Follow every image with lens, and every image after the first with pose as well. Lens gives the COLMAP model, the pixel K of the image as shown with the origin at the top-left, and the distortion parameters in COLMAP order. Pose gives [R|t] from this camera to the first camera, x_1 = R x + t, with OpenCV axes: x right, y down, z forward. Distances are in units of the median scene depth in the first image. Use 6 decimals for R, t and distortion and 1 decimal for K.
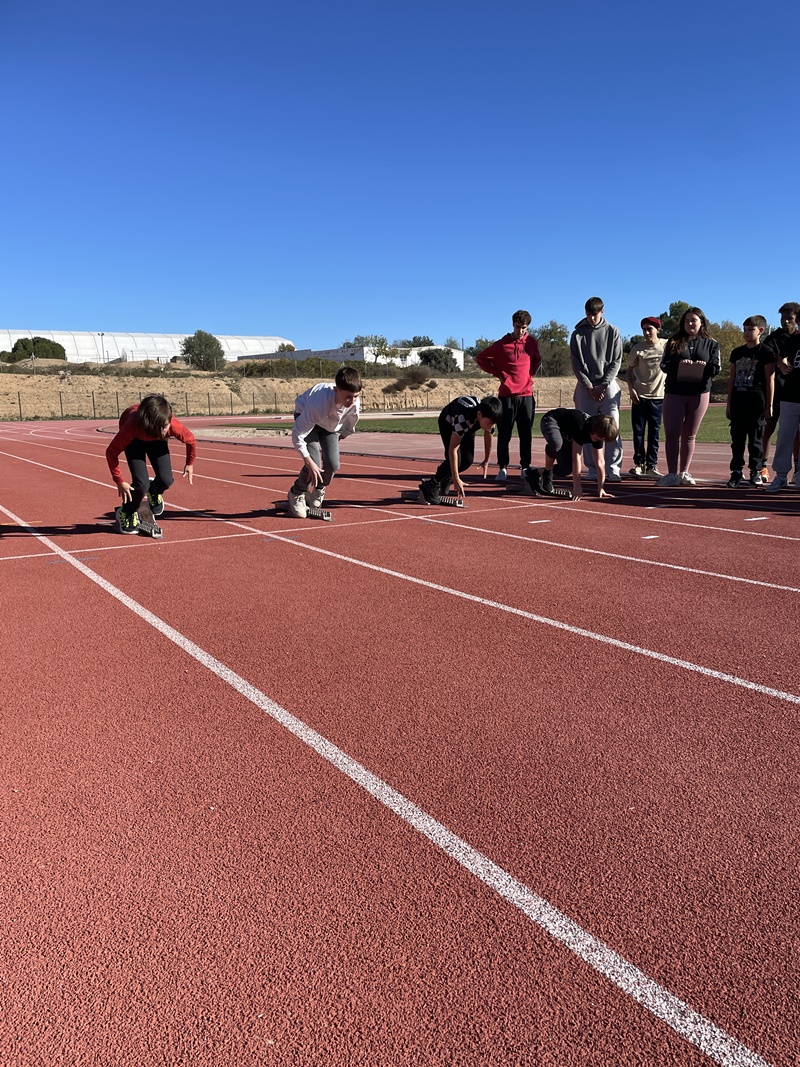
lens RADIAL K [[818.9, 0, 400.0], [0, 818.9, 533.5], [0, 0, 1]] dist [0.047935, -0.002112]
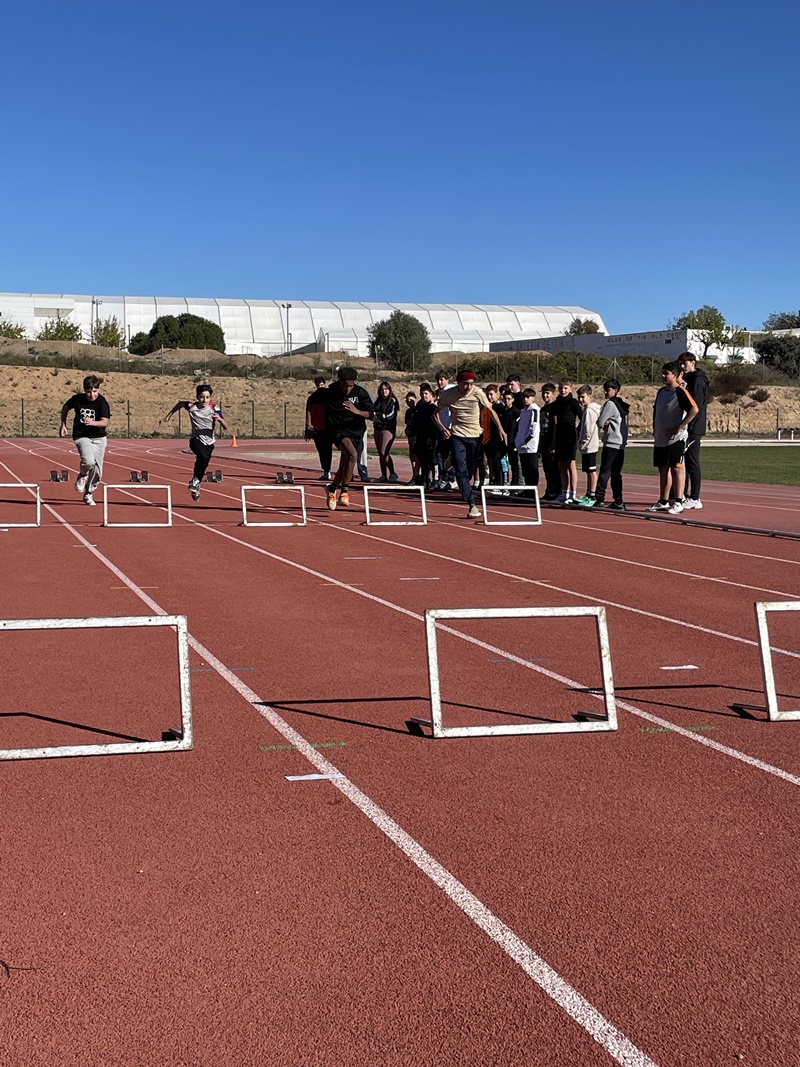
lens RADIAL K [[1531.9, 0, 400.0], [0, 1531.9, 533.5], [0, 0, 1]] dist [0.184759, -0.016198]
pose [[0.960439, 0.043495, -0.275075, 4.334831], [-0.066268, 0.995051, -0.074041, 0.964331], [0.270493, 0.089341, 0.958568, -6.941995]]
